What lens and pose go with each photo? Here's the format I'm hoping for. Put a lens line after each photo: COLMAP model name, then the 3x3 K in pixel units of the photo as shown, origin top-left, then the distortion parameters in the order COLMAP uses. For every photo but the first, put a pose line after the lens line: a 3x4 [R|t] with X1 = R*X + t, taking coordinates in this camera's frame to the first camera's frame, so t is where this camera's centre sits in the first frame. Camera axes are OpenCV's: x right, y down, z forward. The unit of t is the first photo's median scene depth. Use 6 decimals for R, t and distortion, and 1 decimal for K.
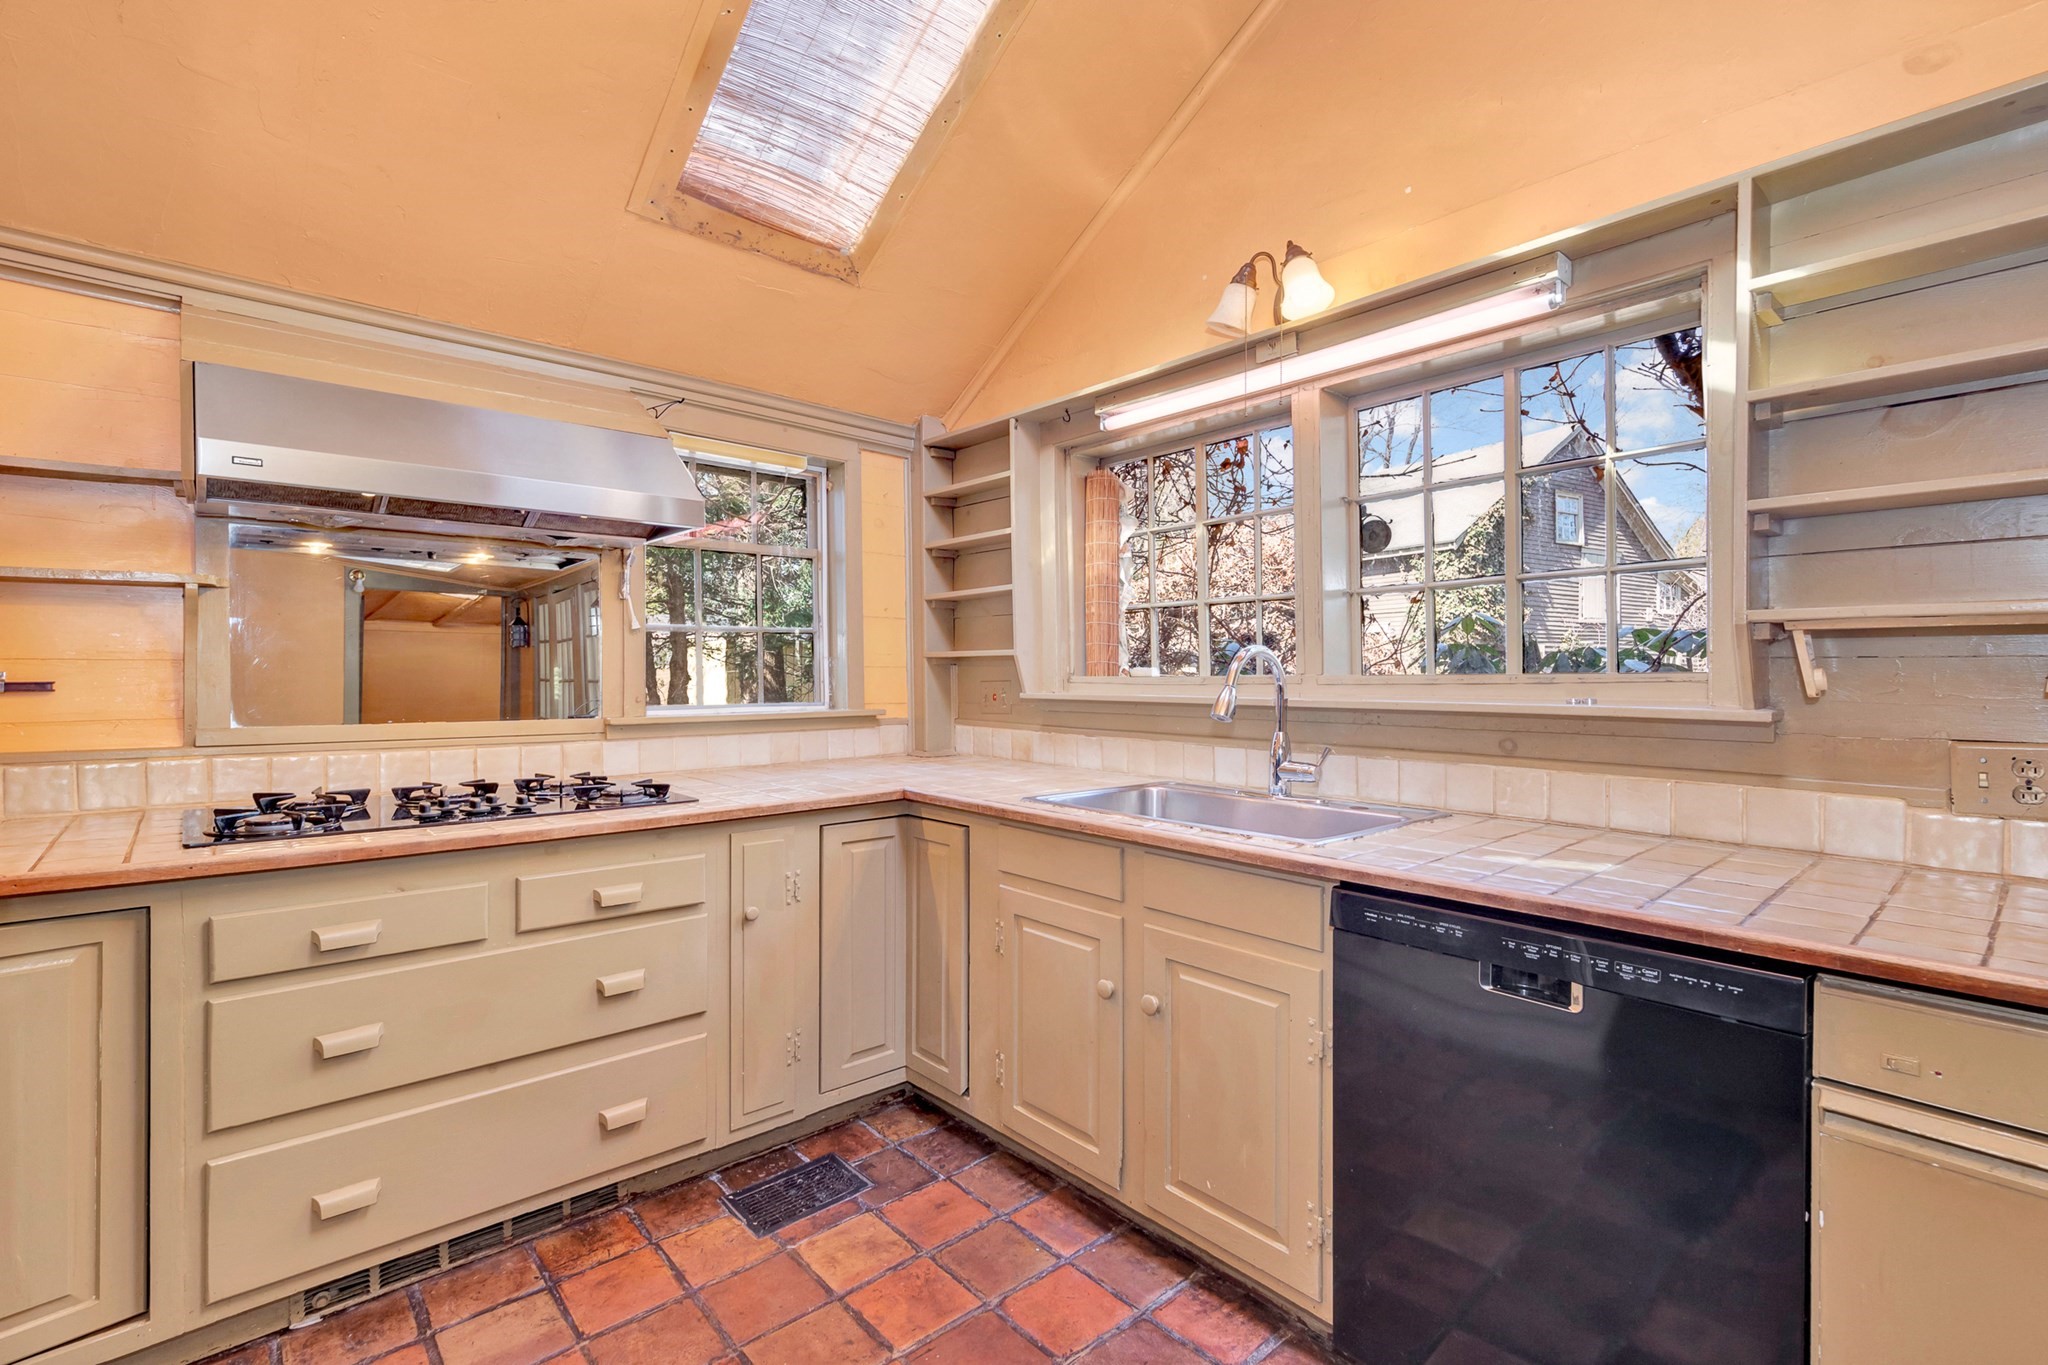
lens RADIAL K [[921.1, 0, 1024.0], [0, 921.1, 682.5], [0, 0, 1]] dist [-0.000561, -0.000166]
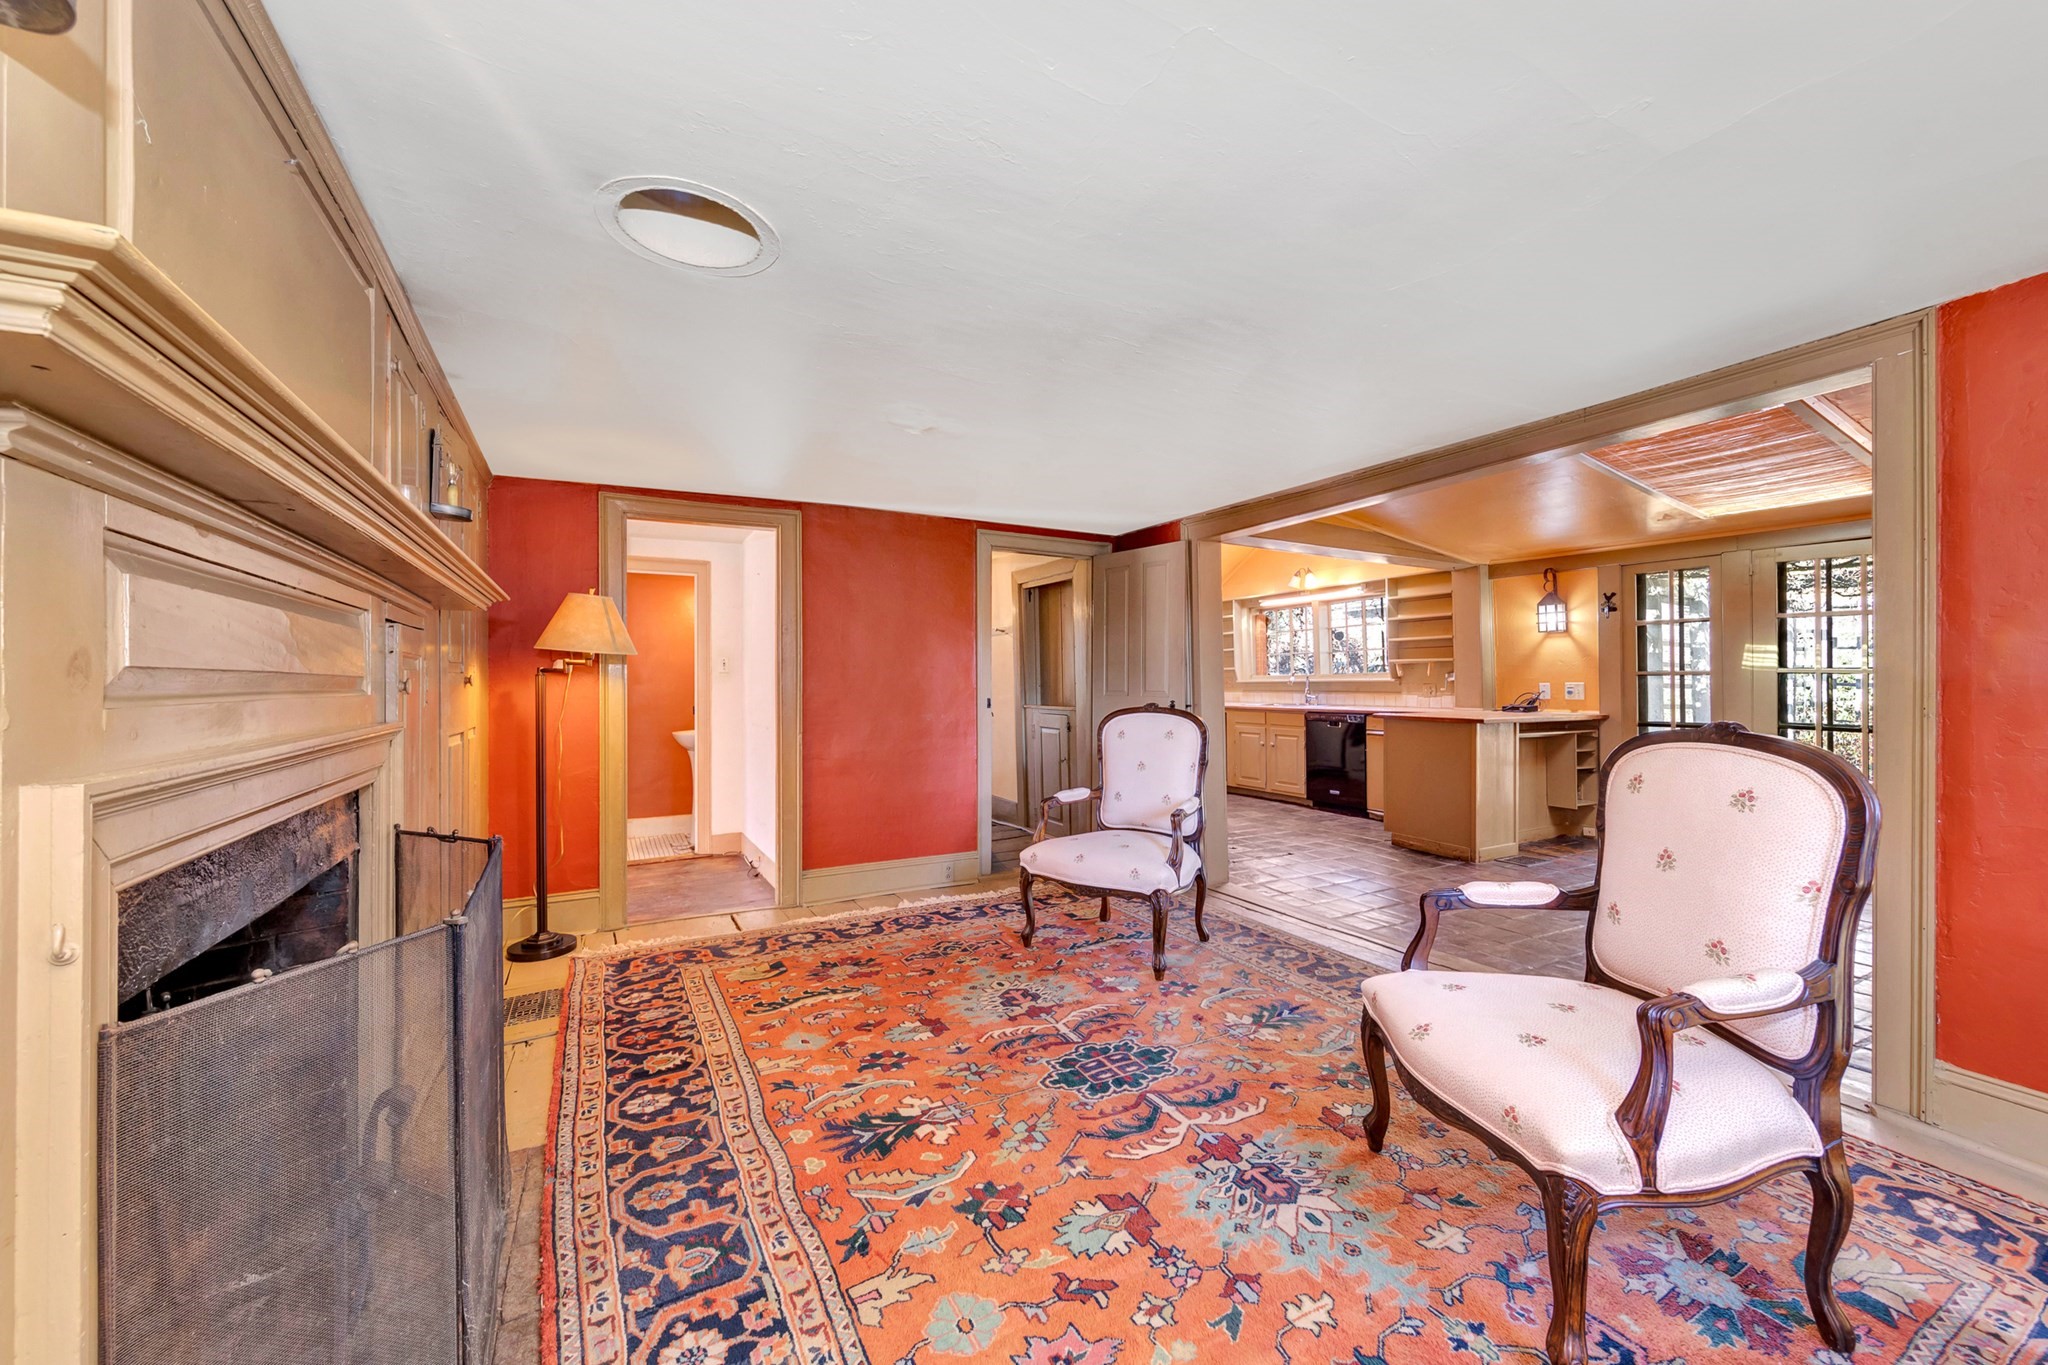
lens RADIAL K [[784.5, 0, 1024.0], [0, 784.5, 682.5], [0, 0, 1]] dist [-0.002316, -0.000252]
pose [[0.975179, -0.015954, -0.220841, -0.164051], [0.015806, 0.999872, -0.002437, 0.016659], [0.220852, -0.001114, 0.975307, -2.509764]]
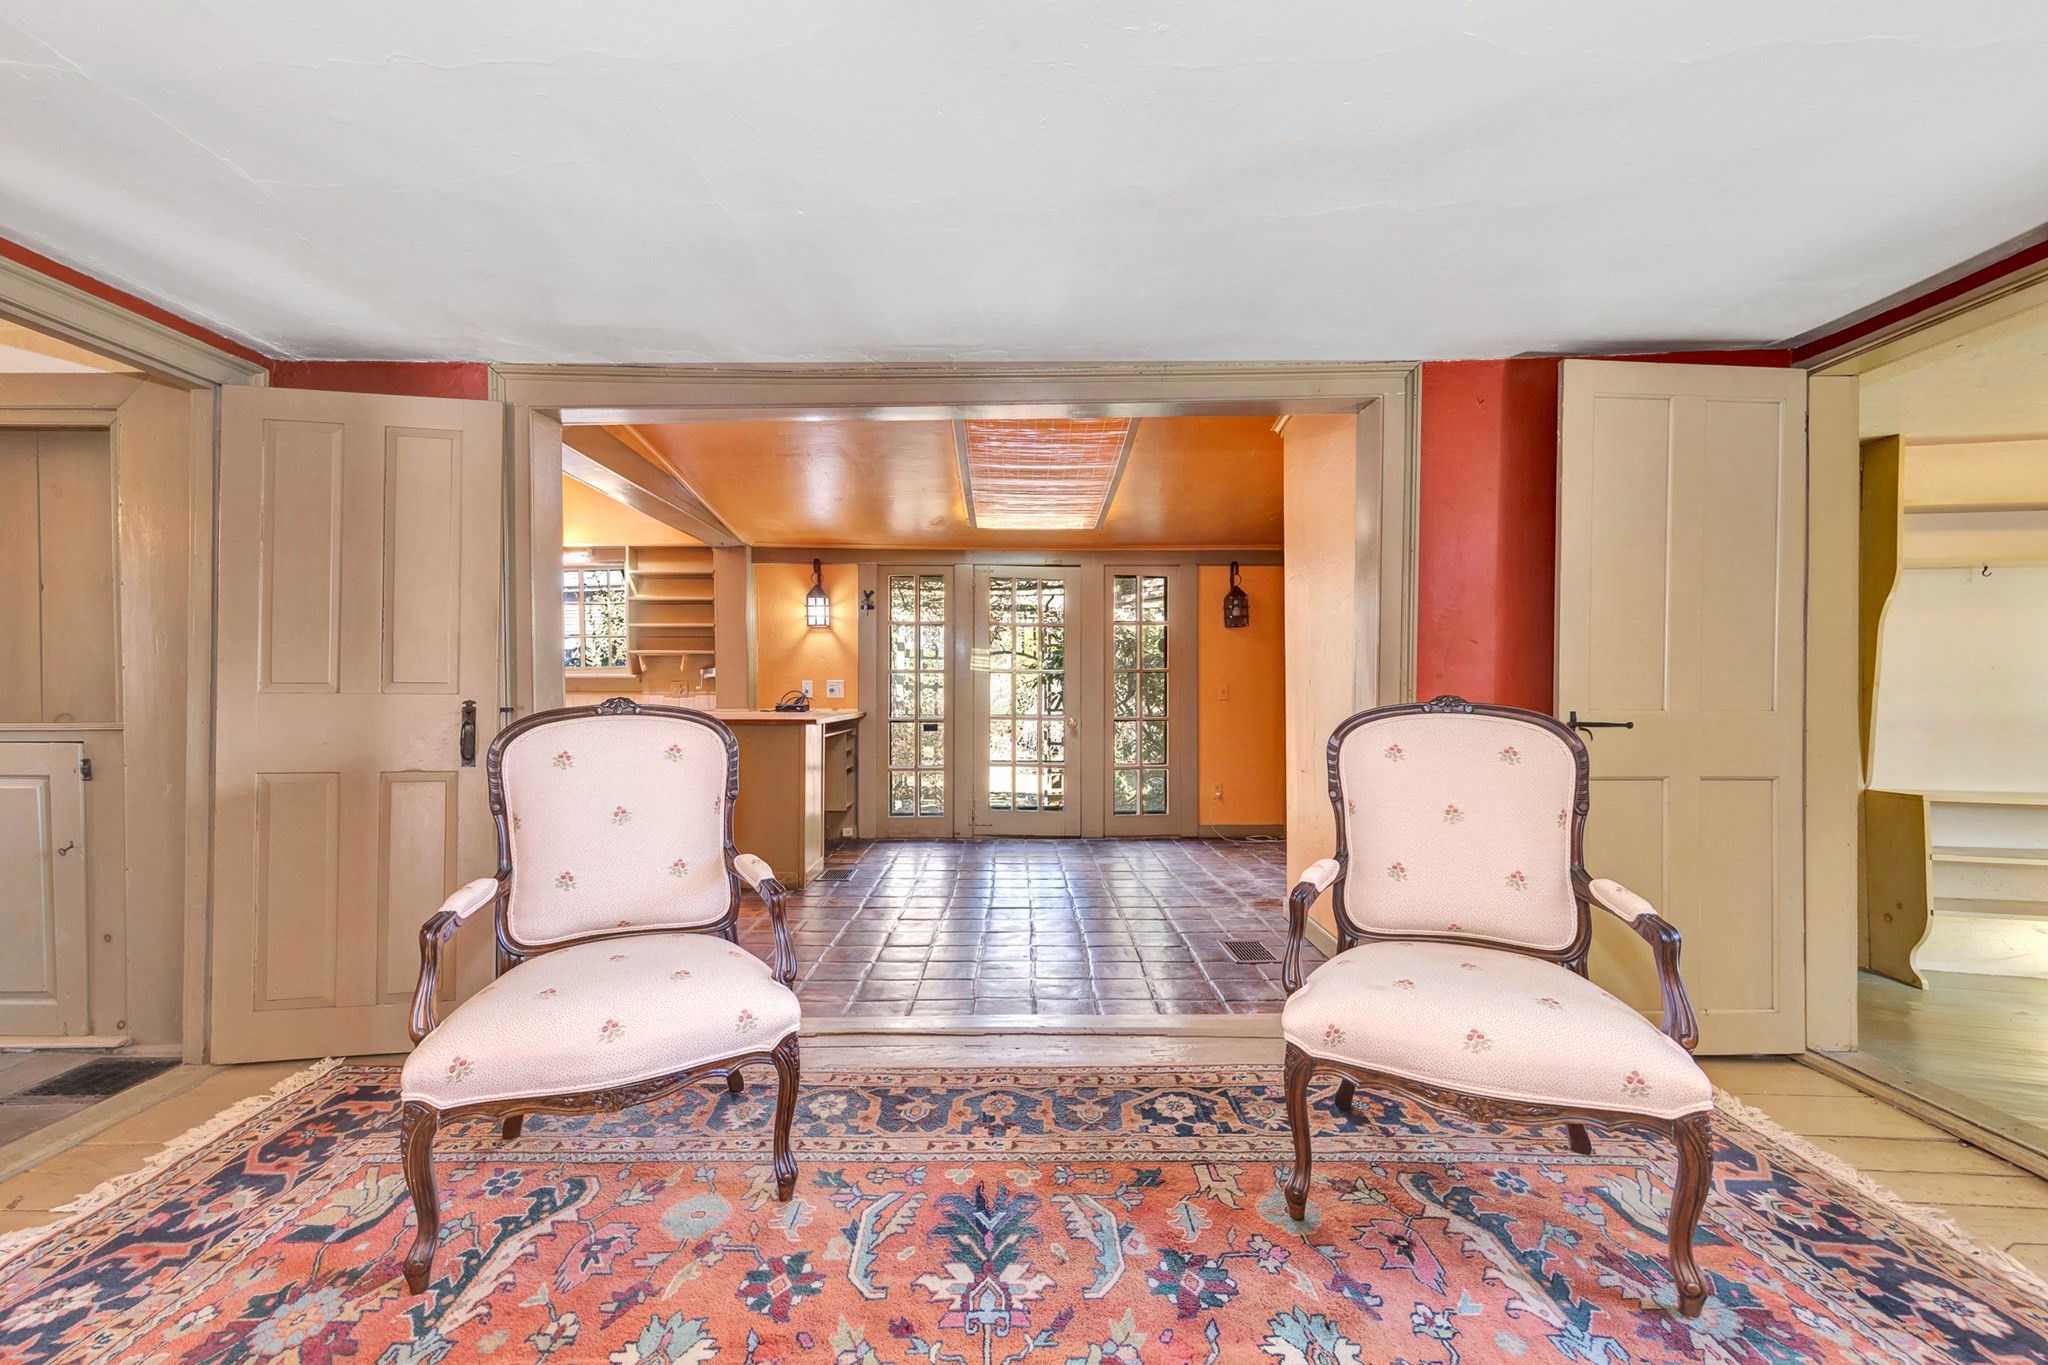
lens RADIAL K [[833.8, 0, 1024.0], [0, 833.8, 682.5], [0, 0, 1]] dist [0.000863, 0.000076]
pose [[0.660027, -0.008143, 0.751198, -0.548963], [0.008494, 0.999958, 0.003376, 0.041361], [-0.751194, 0.004152, 0.660069, -1.828927]]
